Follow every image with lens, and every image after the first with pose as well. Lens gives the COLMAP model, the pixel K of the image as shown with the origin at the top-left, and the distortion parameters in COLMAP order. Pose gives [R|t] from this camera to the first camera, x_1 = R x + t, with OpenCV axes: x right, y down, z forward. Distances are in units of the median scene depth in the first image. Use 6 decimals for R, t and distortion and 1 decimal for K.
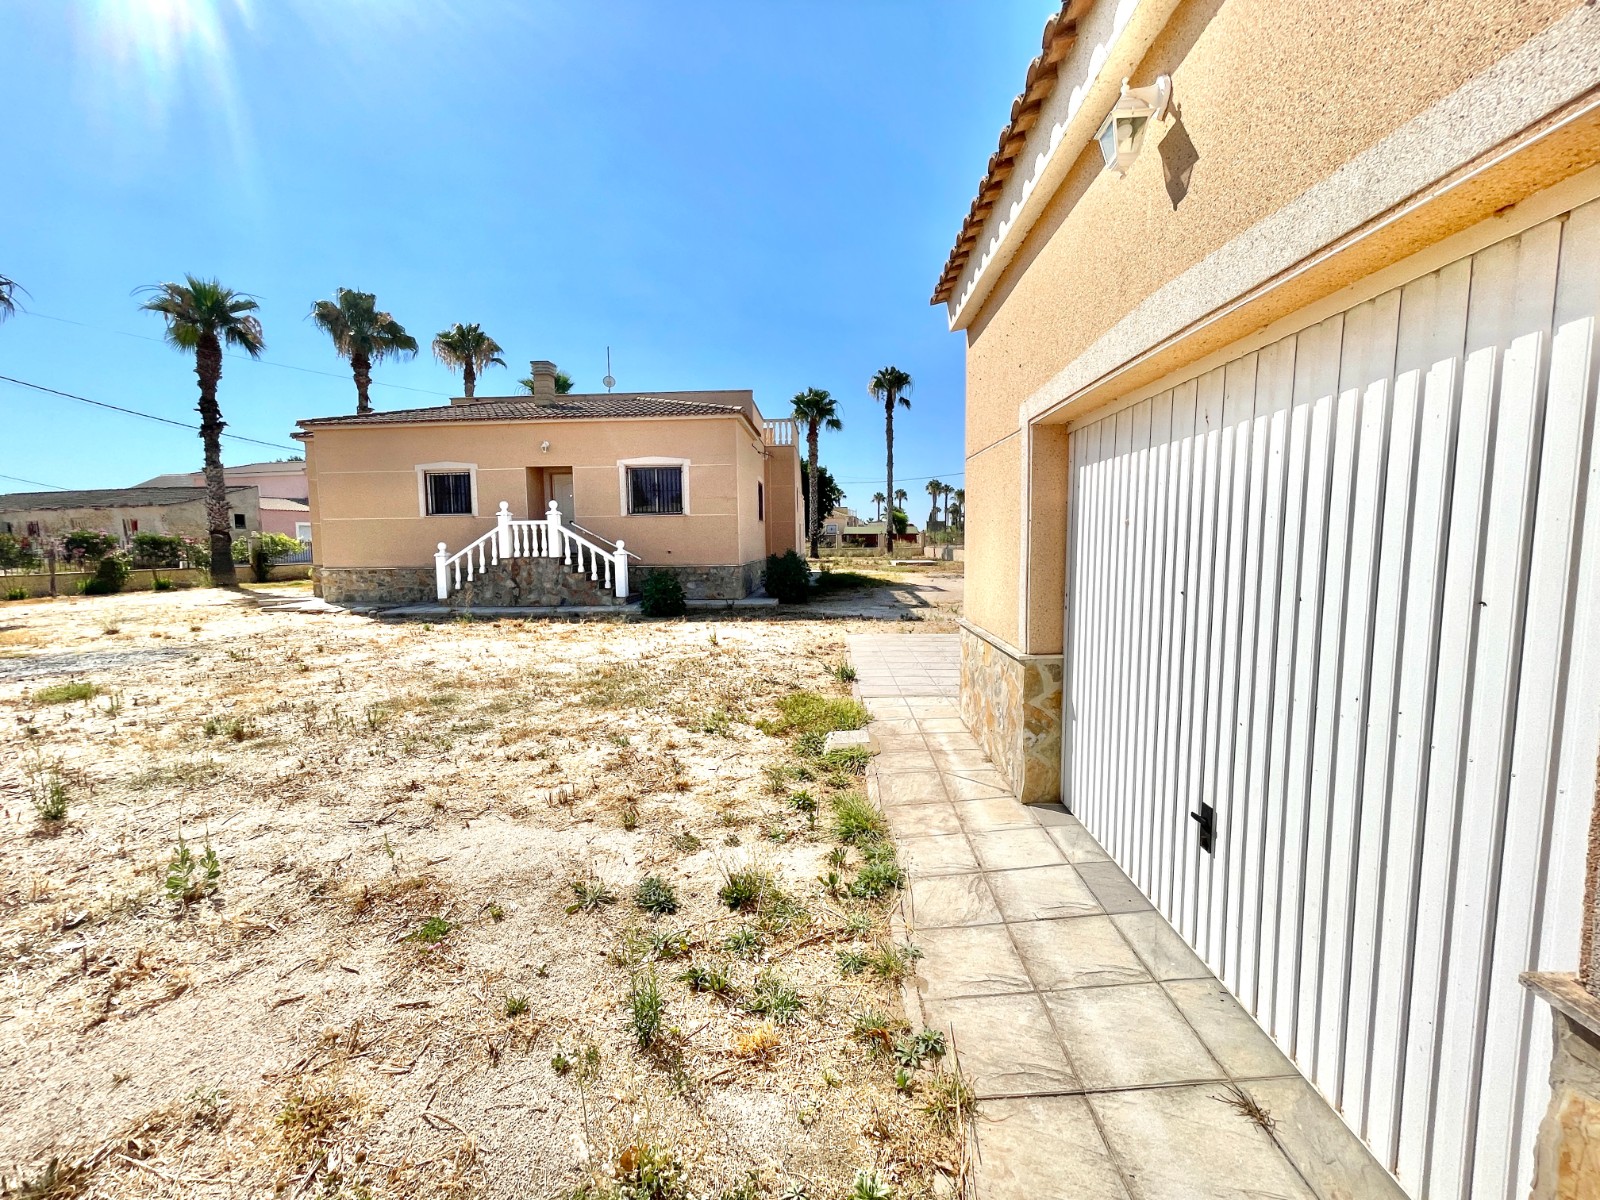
lens RADIAL K [[650.9, 0, 808.3], [0, 650.9, 597.1], [0, 0, 1]] dist [0.002240, -0.000020]
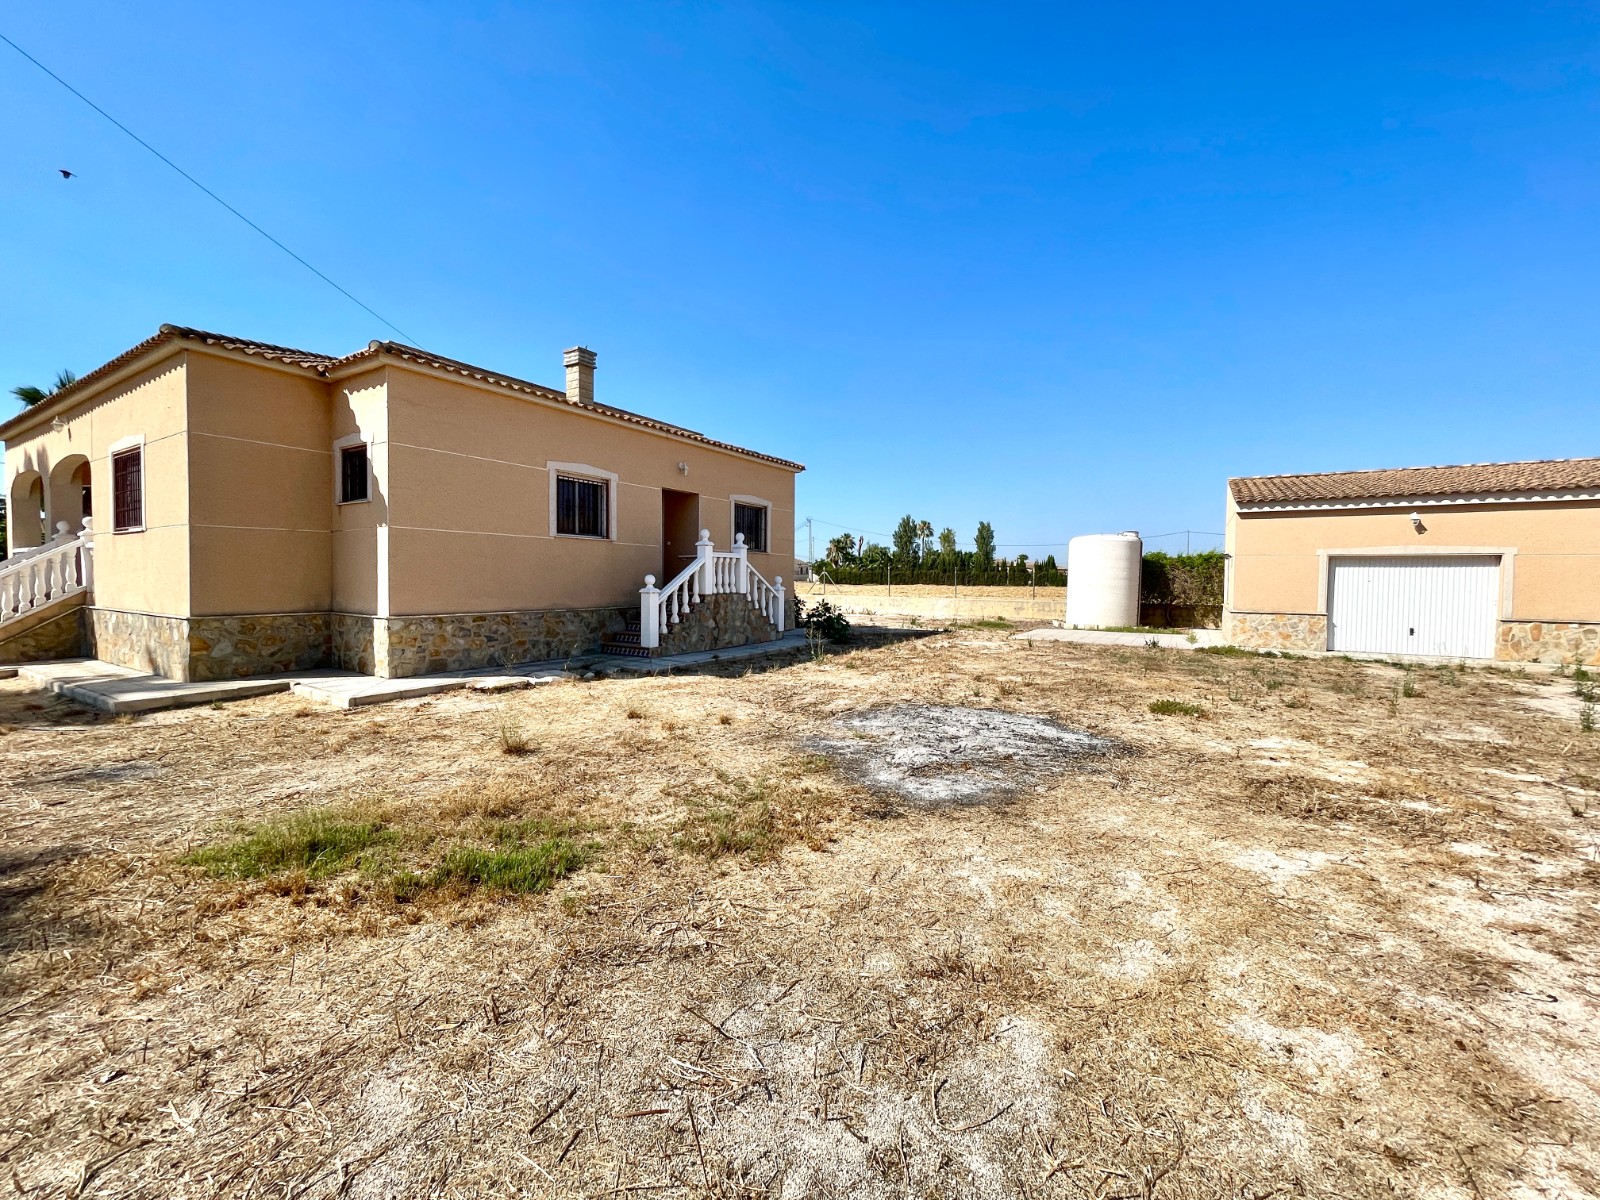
lens RADIAL K [[650.9, 0, 805.1], [0, 650.9, 594.0], [0, 0, 1]] dist [0.002240, -0.000020]
pose [[0.514346, -0.002901, 0.857578, -1.051735], [0.078669, 0.995937, -0.043814, -0.010810], [-0.853967, 0.090001, 0.512485, 0.406133]]
